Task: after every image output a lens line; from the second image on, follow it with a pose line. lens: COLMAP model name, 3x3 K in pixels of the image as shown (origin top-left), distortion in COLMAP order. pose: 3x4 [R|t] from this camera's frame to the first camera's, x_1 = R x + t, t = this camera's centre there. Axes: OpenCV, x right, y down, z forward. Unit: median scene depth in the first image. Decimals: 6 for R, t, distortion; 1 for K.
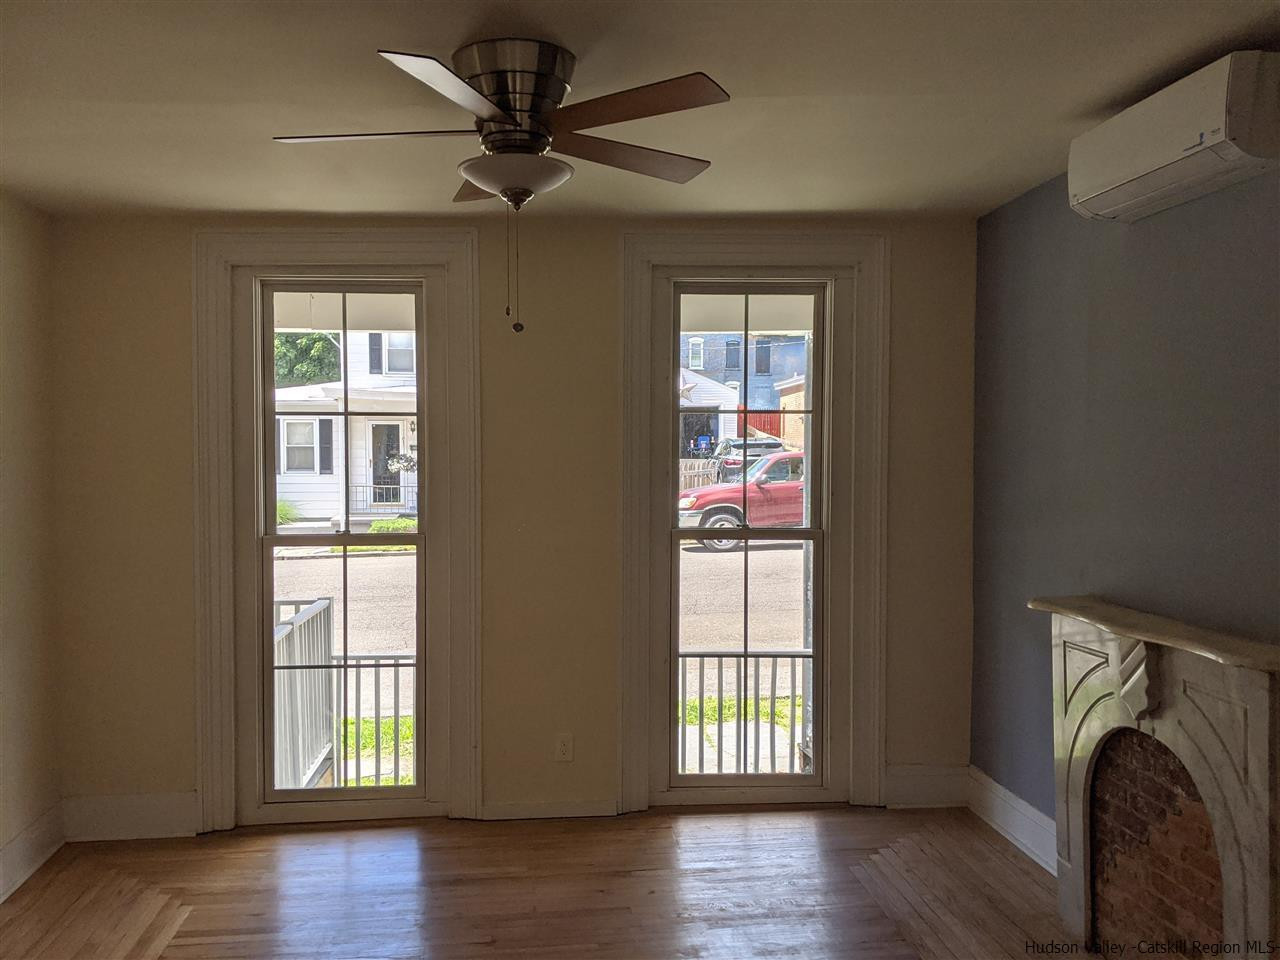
lens RADIAL K [[1066.8, 0, 642.3], [0, 1066.8, 479.8], [0, 0, 1]] dist [0.041746, -0.013163]
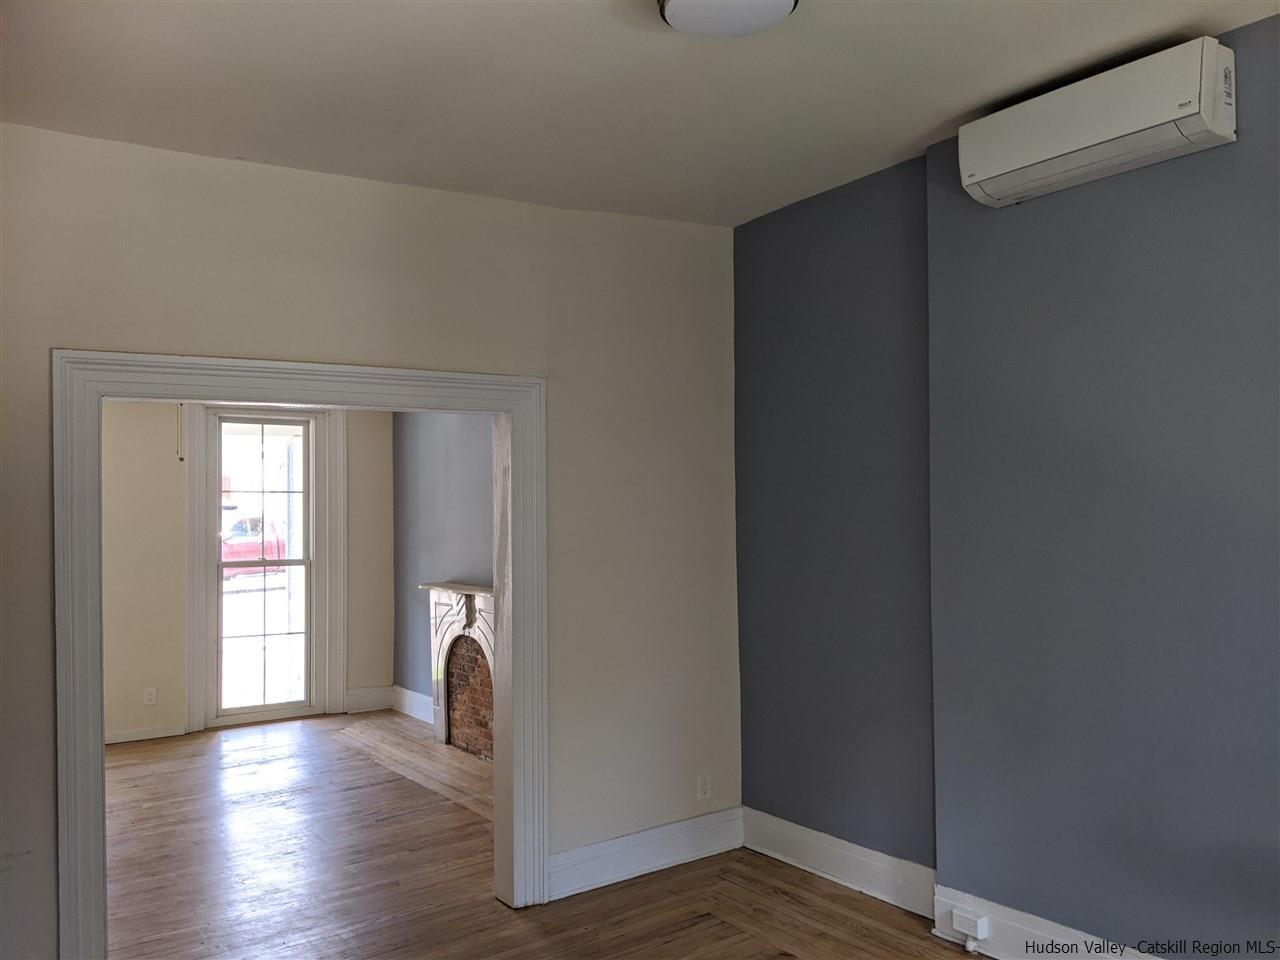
lens RADIAL K [[1066.8, 0, 643.7], [0, 1066.8, 481.9], [0, 0, 1]] dist [0.041746, -0.013163]
pose [[0.862115, 0.003761, 0.506698, -0.307997], [0.023294, 0.998621, -0.047045, 0.018331], [-0.506177, 0.052361, 0.860839, -0.985730]]
